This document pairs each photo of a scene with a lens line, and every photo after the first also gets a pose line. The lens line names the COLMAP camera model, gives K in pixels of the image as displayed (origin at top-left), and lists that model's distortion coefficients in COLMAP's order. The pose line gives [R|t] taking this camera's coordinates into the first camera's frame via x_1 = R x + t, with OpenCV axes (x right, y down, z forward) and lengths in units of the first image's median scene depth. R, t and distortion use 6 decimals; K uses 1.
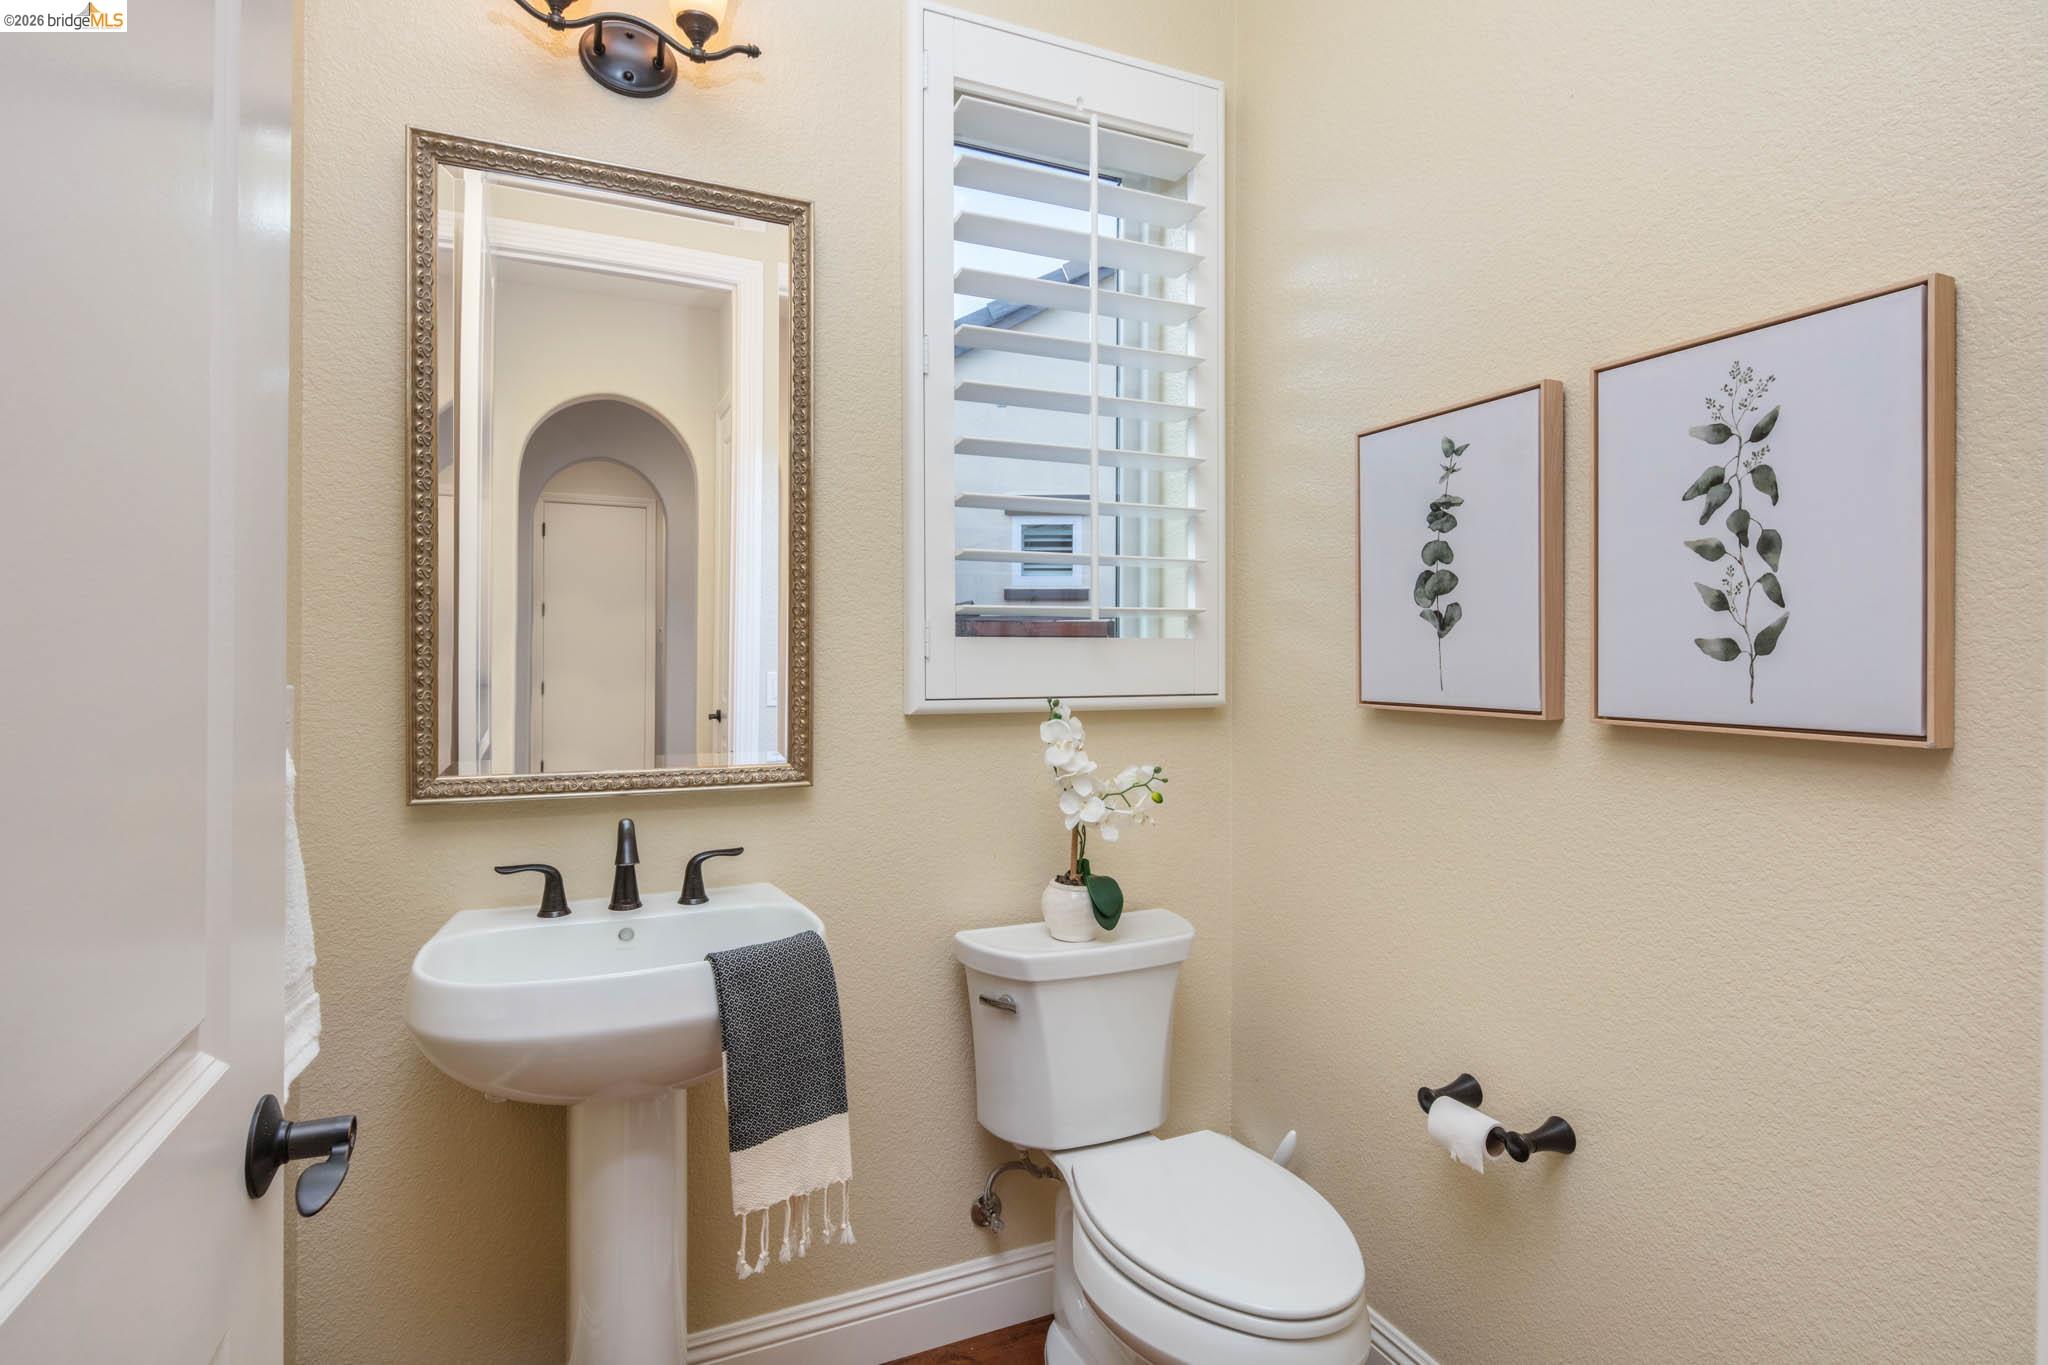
lens RADIAL K [[1002.7, 0, 1022.3], [0, 1002.7, 614.9], [0, 0, 1]] dist [0.001056, -0.000306]
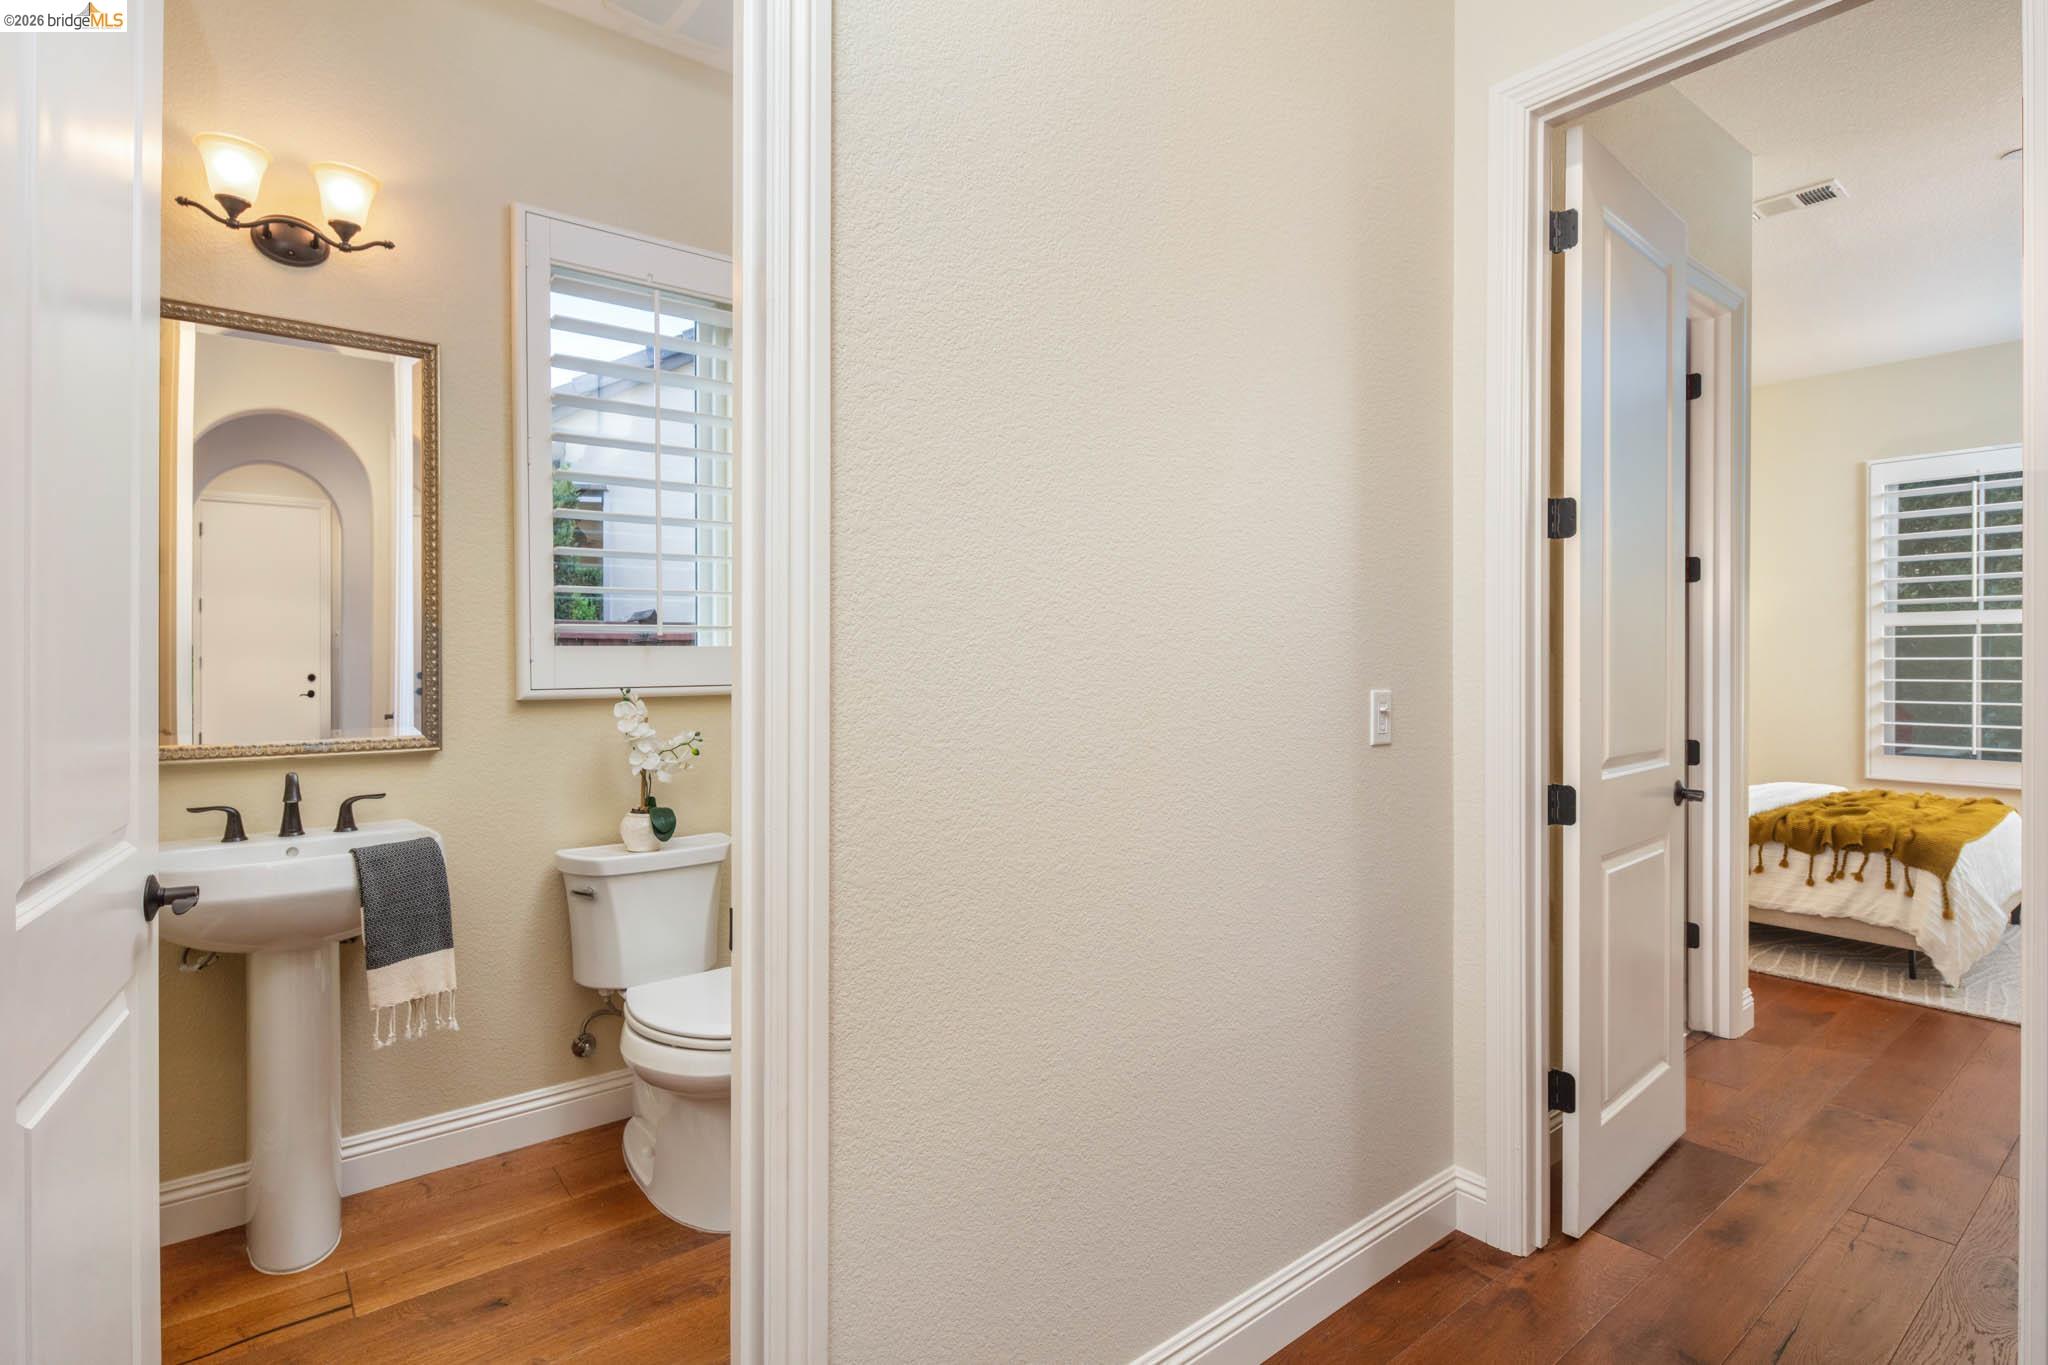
lens RADIAL K [[996.3, 0, 1024.6], [0, 996.3, 631.8], [0, 0, 1]] dist [-0.000274, -0.001159]
pose [[0.968303, 0.000725, 0.249778, 0.264985], [-0.005052, 0.999848, 0.016686, -0.029791], [-0.249728, -0.017419, 0.968159, -0.639992]]
